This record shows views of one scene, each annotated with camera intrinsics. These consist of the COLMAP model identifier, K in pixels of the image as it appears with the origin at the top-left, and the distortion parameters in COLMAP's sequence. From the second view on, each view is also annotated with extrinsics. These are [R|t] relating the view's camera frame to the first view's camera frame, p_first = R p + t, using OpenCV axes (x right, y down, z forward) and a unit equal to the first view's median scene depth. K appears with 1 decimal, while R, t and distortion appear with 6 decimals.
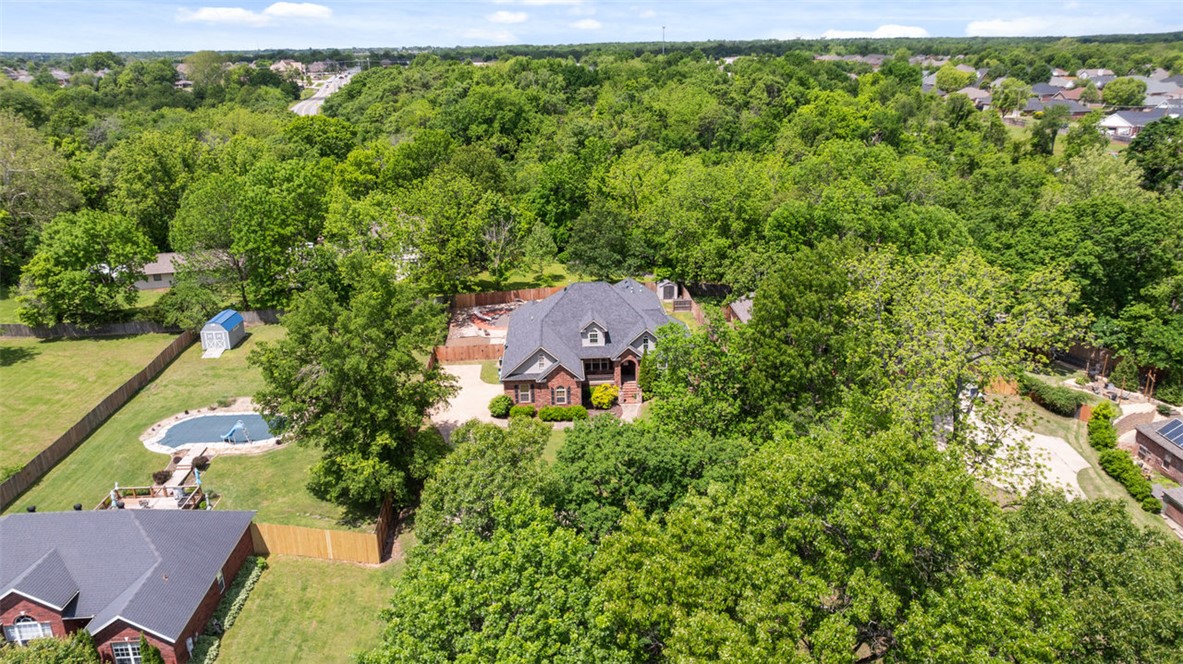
lens RADIAL K [[809.1, 0, 593.0], [0, 809.1, 332.1], [0, 0, 1]] dist [-0.000329, -0.000126]
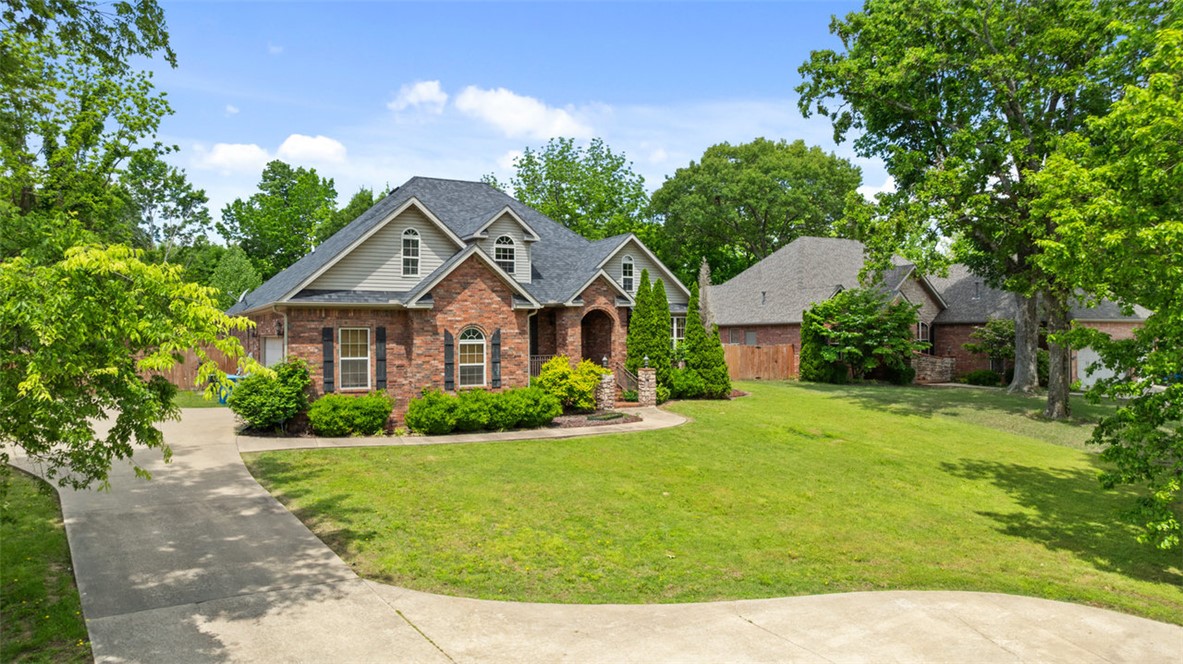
lens RADIAL K [[809.1, 0, 591.2], [0, 809.1, 333.1], [0, 0, 1]] dist [-0.000329, -0.000126]
pose [[0.898492, 0.008779, 0.438903, -0.139085], [0.140004, 0.941861, -0.305445, 0.173720], [-0.416067, 0.335888, 0.845025, 0.699625]]
